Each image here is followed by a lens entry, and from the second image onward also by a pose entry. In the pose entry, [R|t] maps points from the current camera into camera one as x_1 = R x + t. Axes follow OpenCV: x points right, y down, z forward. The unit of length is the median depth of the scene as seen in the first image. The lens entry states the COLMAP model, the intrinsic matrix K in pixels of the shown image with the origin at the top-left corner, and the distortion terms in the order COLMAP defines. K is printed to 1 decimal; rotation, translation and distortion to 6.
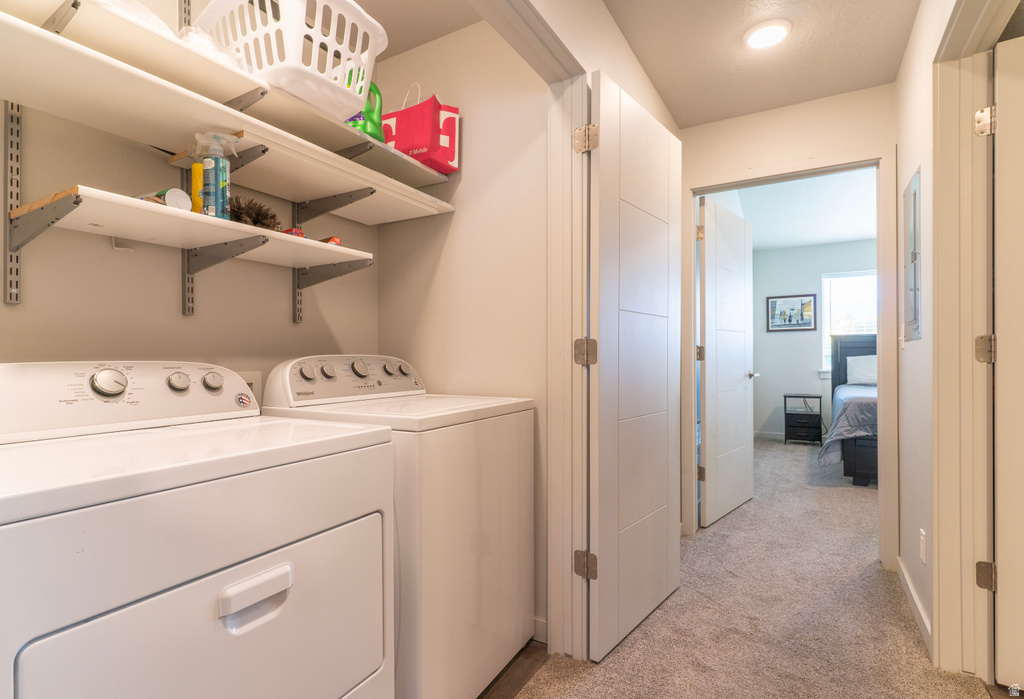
lens RADIAL K [[509.6, 0, 511.5], [0, 509.6, 353.0], [0, 0, 1]] dist [0.000634, -0.000003]
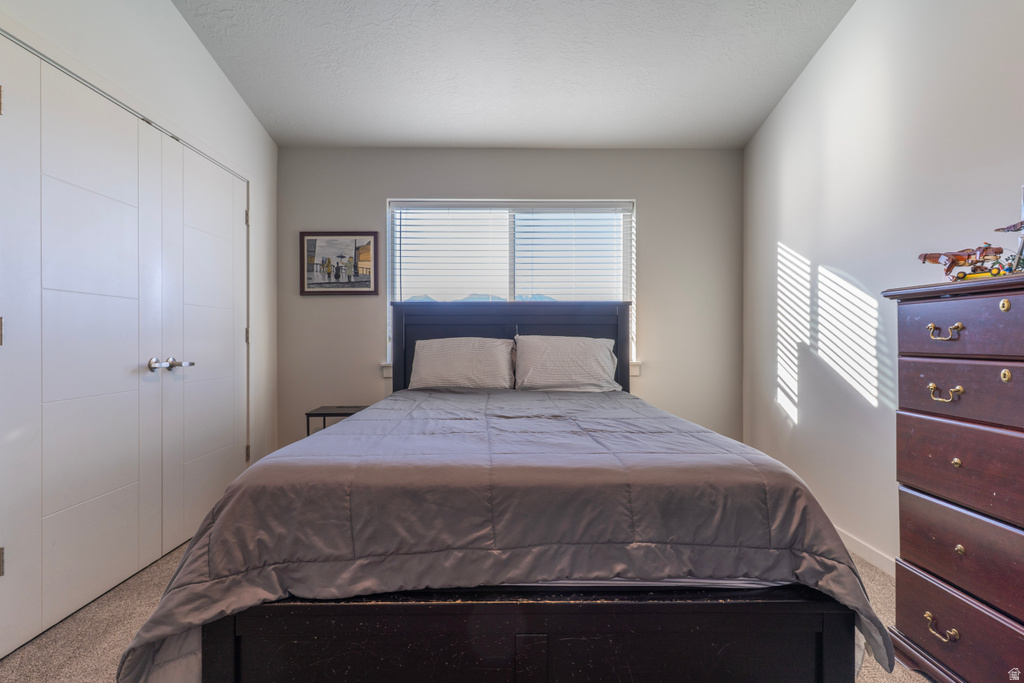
lens RADIAL K [[489.0, 0, 512.0], [0, 489.0, 341.5], [0, 0, 1]] dist [0.003686, 0.000432]
pose [[0.851925, 0.001410, 0.523662, 0.434788], [-0.006872, 0.999940, 0.008488, 0.003432], [-0.523619, -0.010830, 0.851884, 0.441486]]
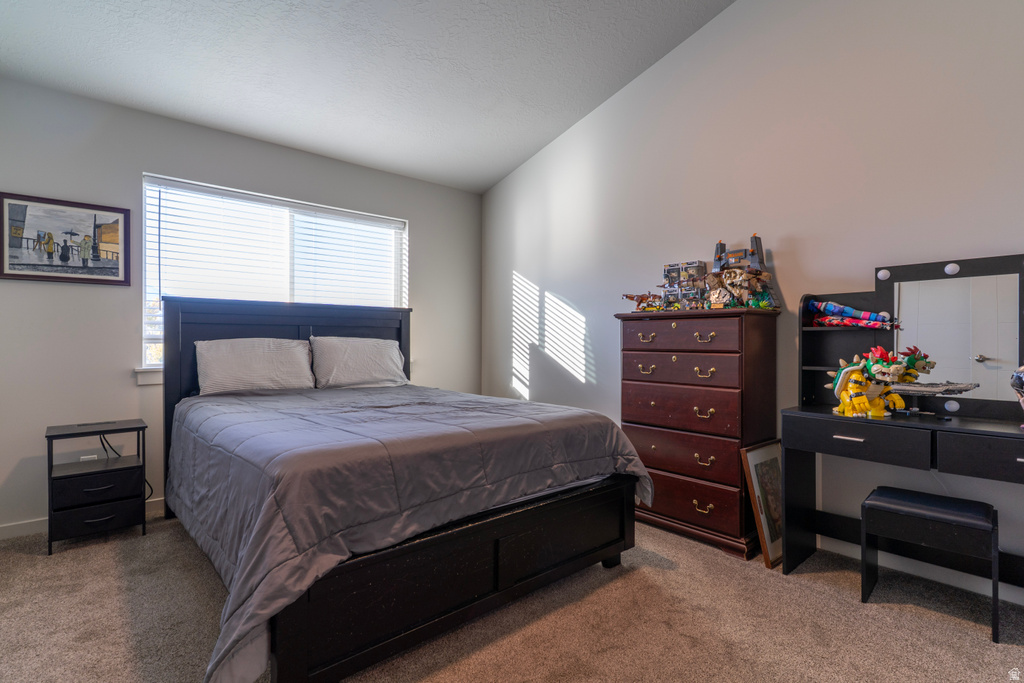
lens RADIAL K [[493.2, 0, 516.9], [0, 493.2, 341.6], [0, 0, 1]] dist [0.001136, 0.000009]
pose [[0.306777, 0.003758, 0.951774, 0.265587], [-0.011622, 0.999932, -0.000202, 0.004494], [-0.951711, -0.010999, 0.306800, 0.505943]]
